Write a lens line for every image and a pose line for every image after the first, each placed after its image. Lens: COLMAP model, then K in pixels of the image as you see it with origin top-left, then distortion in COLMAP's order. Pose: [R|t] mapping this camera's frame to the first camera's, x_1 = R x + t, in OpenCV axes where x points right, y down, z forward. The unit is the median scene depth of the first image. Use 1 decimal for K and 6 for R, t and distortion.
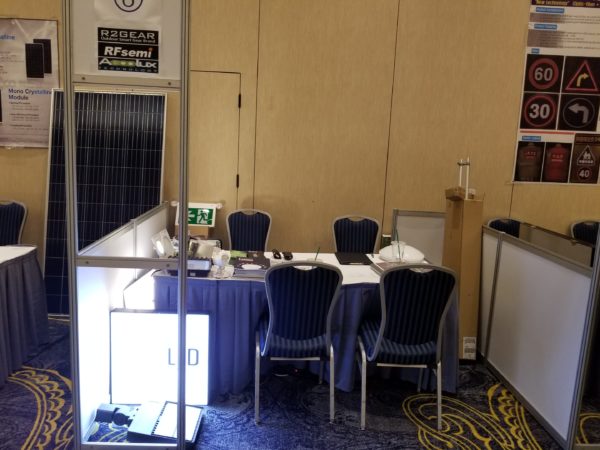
lens RADIAL K [[500.1, 0, 300.0], [0, 500.1, 225.0], [0, 0, 1]] dist [0.001419, 0.002047]
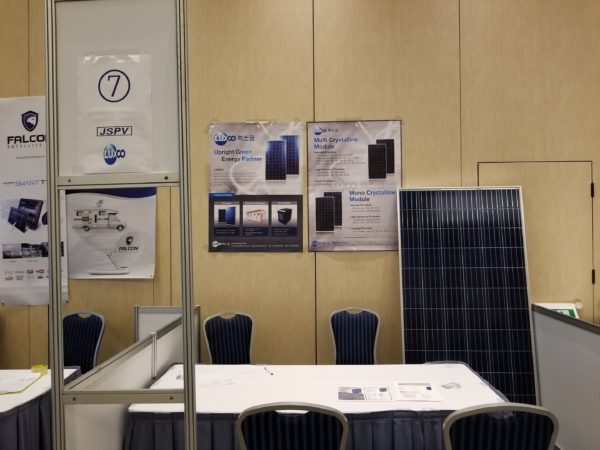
lens RADIAL K [[500.1, 0, 300.0], [0, 500.1, 225.0], [0, 0, 1]] dist [0.001419, 0.002047]
pose [[0.996615, -0.050358, -0.064977, -0.619010], [0.038154, 0.983470, -0.177004, -0.042522], [0.072817, 0.173926, 0.982063, 0.064692]]
